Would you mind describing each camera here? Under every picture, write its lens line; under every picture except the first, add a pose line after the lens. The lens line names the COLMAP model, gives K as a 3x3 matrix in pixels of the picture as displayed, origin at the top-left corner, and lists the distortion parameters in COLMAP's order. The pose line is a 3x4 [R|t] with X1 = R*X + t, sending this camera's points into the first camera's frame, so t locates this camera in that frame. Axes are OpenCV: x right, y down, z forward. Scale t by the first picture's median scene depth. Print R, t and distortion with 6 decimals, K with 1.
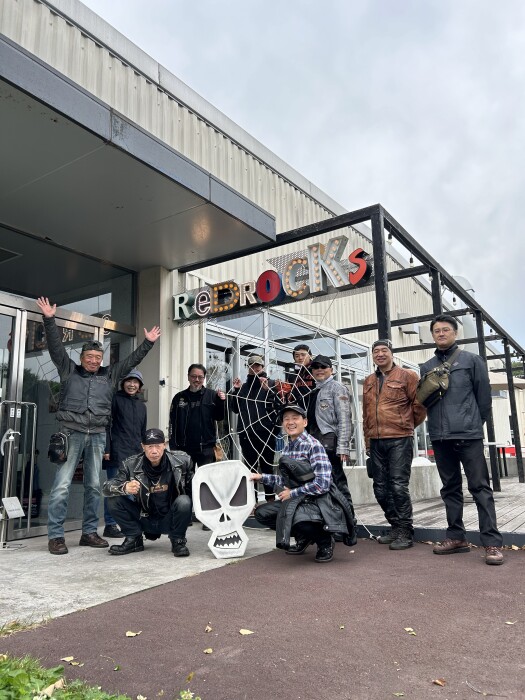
lens RADIAL K [[524.1, 0, 265.4], [0, 524.1, 350.9], [0, 0, 1]] dist [0.012695, -0.000827]
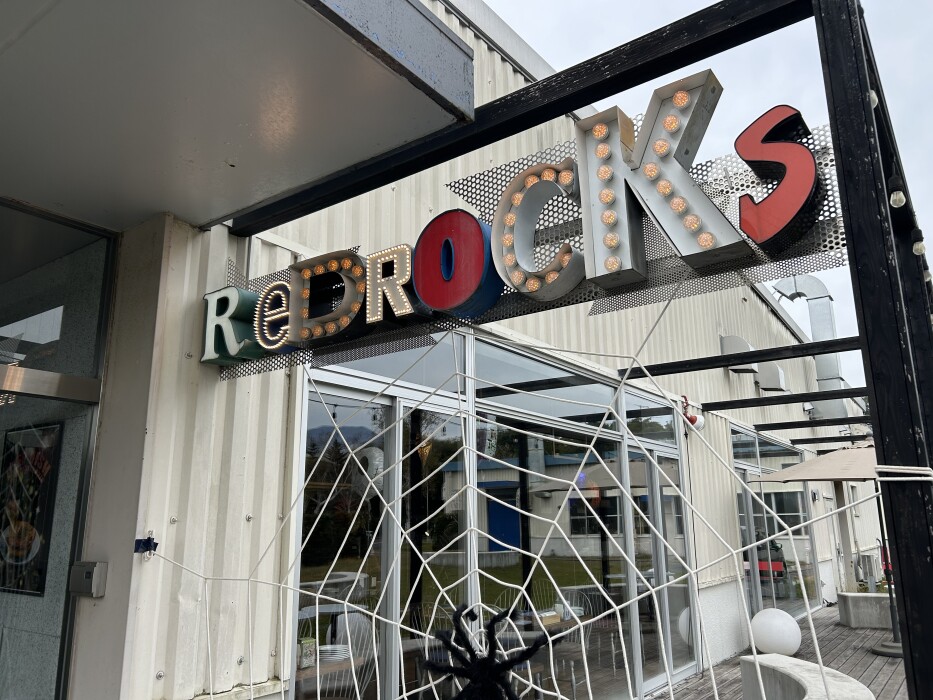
lens RADIAL K [[698.6, 0, 462.0], [0, 698.6, 351.9], [0, 0, 1]] dist [0.012695, -0.000827]
pose [[0.998740, 0.005350, -0.049901, 0.033638], [-0.007411, 0.999123, -0.041222, -0.049716], [0.049637, 0.041540, 0.997903, 0.565006]]
